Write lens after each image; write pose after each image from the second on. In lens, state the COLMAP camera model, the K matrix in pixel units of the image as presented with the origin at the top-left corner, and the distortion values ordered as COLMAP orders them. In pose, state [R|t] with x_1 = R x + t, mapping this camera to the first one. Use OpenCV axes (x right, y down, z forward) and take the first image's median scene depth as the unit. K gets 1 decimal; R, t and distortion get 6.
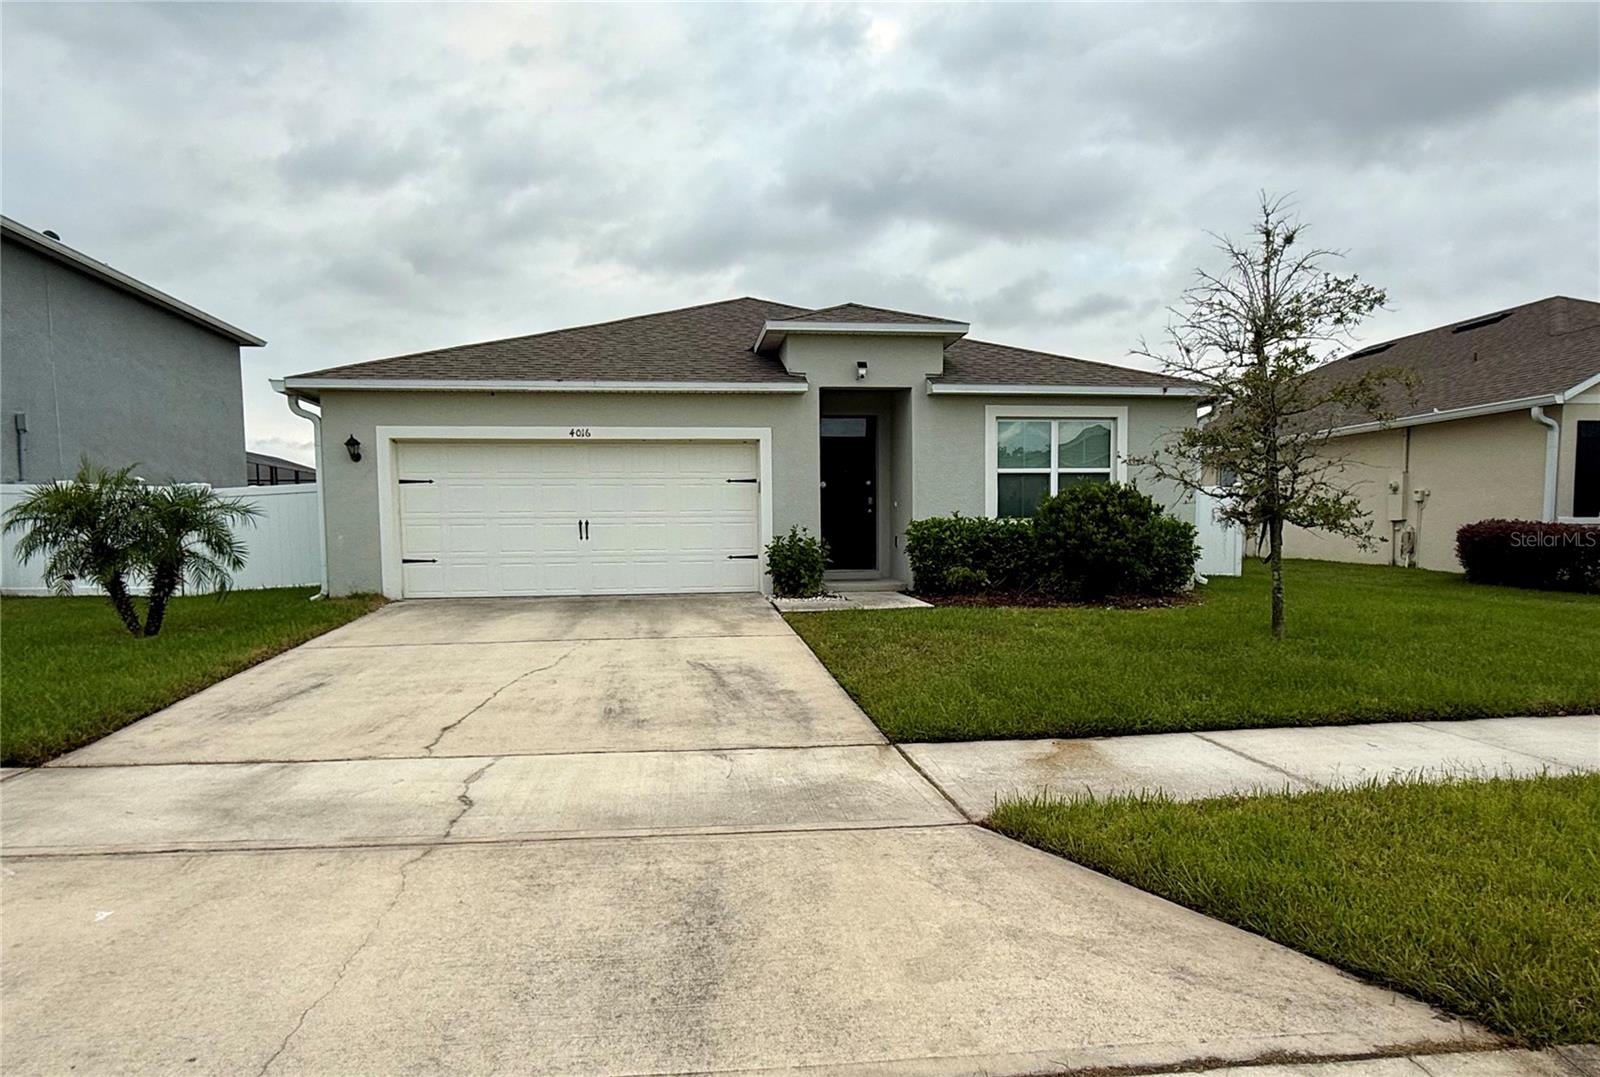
lens RADIAL K [[832.1, 0, 801.1], [0, 832.1, 543.6], [0, 0, 1]] dist [0.000066, 0.000003]
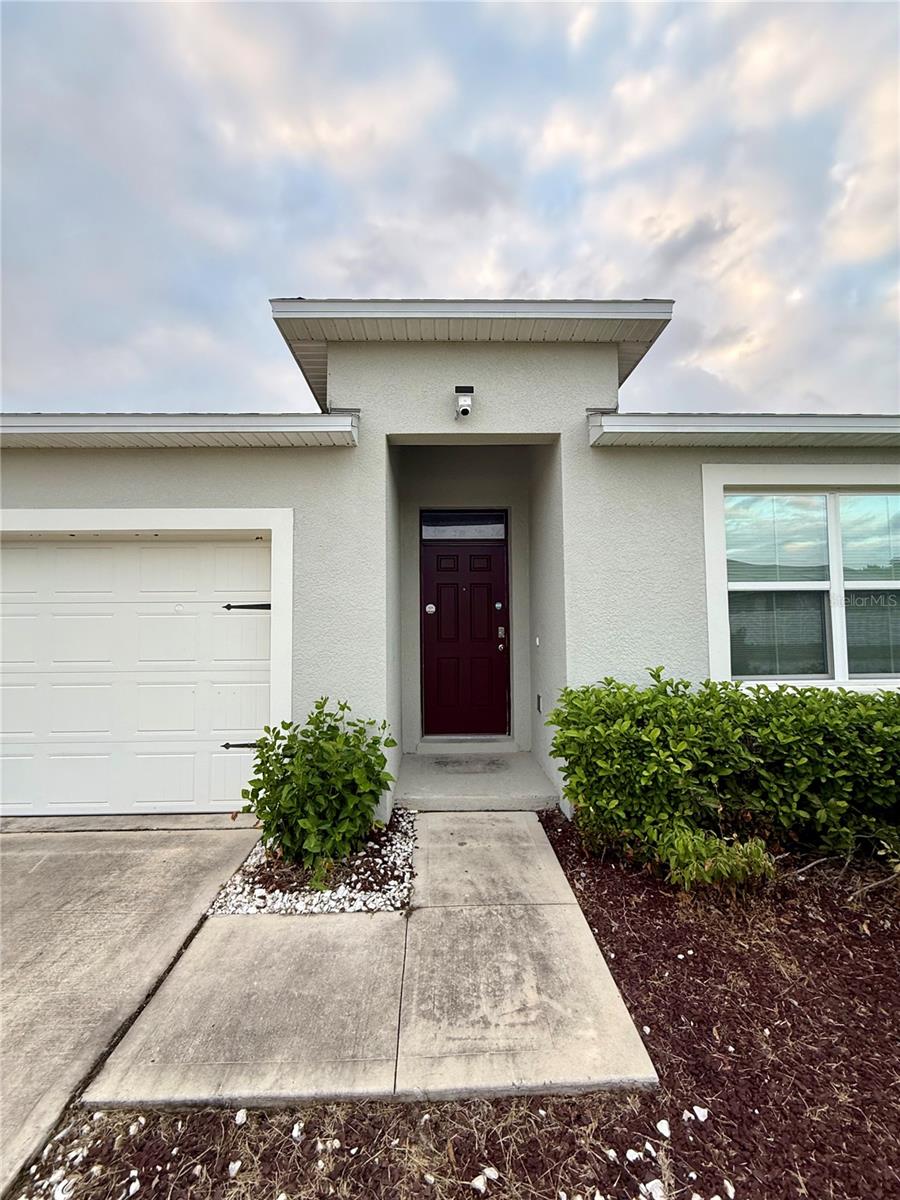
lens RADIAL K [[480.7, 0, 442.9], [0, 480.7, 595.7], [0, 0, 1]] dist [0.002345, 0.000124]
pose [[0.994810, -0.004702, -0.101646, 0.089394], [-0.003675, 0.996619, -0.082074, -0.057425], [0.101688, 0.082022, 0.991429, 0.696866]]
